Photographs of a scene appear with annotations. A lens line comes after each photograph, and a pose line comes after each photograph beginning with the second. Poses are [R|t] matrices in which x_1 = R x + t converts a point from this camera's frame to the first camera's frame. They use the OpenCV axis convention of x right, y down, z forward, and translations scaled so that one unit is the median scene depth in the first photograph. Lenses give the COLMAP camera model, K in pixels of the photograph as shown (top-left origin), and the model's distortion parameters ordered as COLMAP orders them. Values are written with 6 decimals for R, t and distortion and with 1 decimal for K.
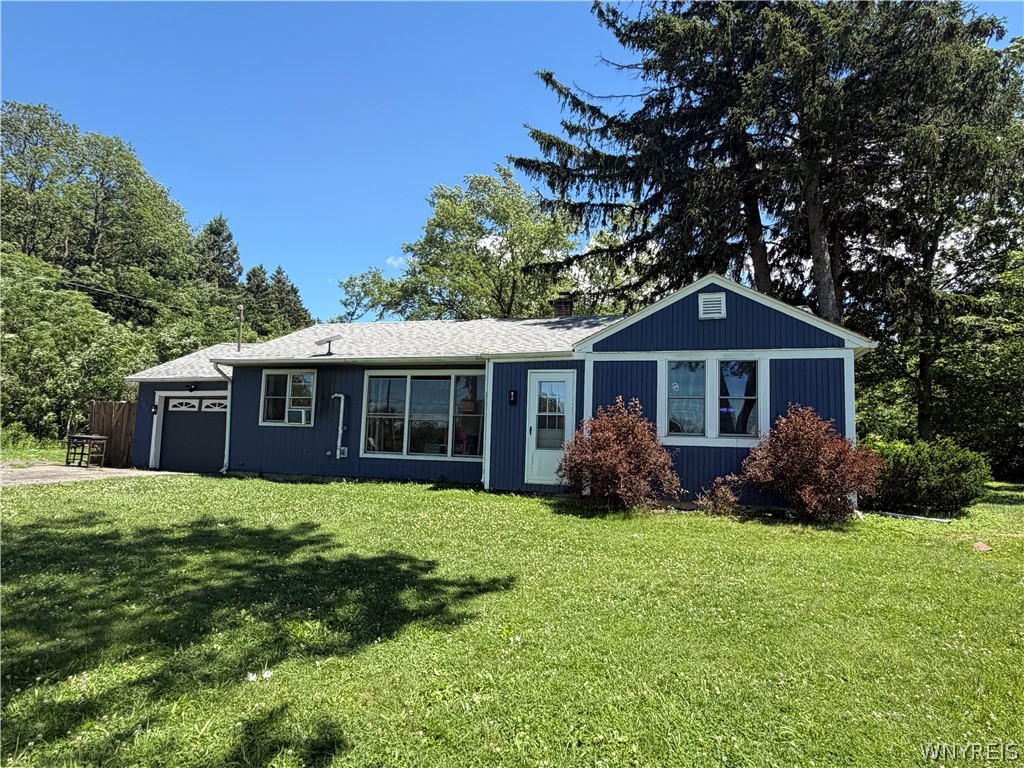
lens RADIAL K [[586.0, 0, 511.7], [0, 586.0, 381.5], [0, 0, 1]] dist [0.000226, -0.000774]
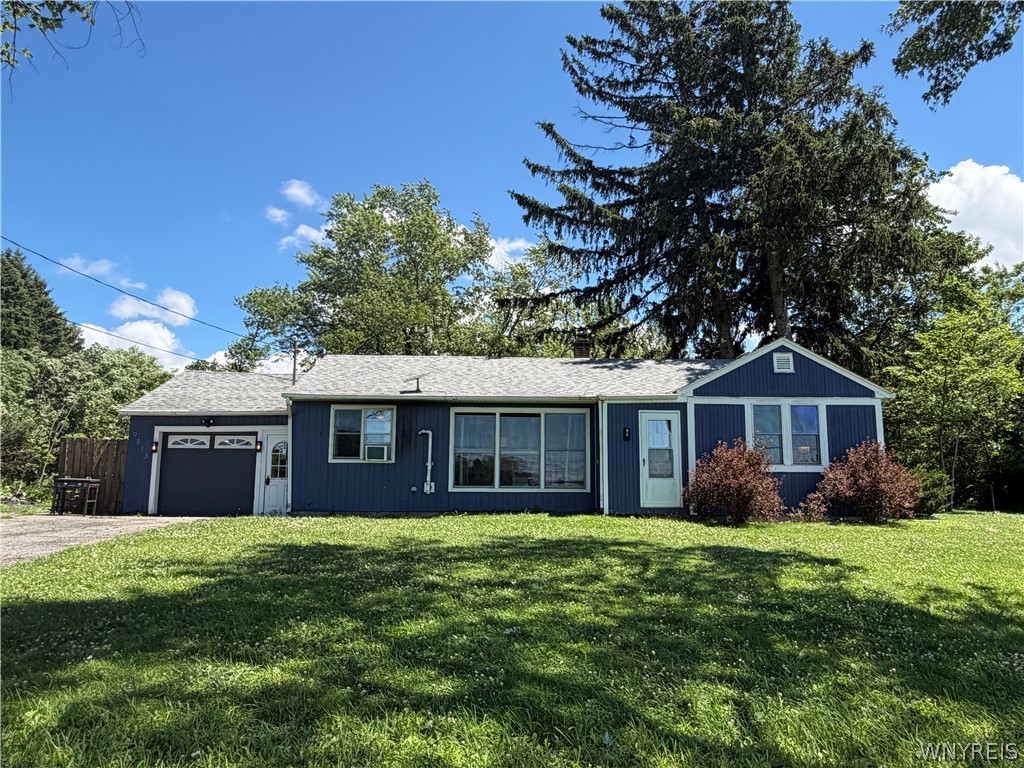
lens RADIAL K [[690.6, 0, 513.4], [0, 690.6, 382.5], [0, 0, 1]] dist [0.002180, -0.000324]
pose [[0.950620, 0.022954, 0.309508, -0.536348], [-0.009247, 0.998913, -0.045680, -0.008345], [-0.310221, 0.040562, 0.949799, -0.197954]]
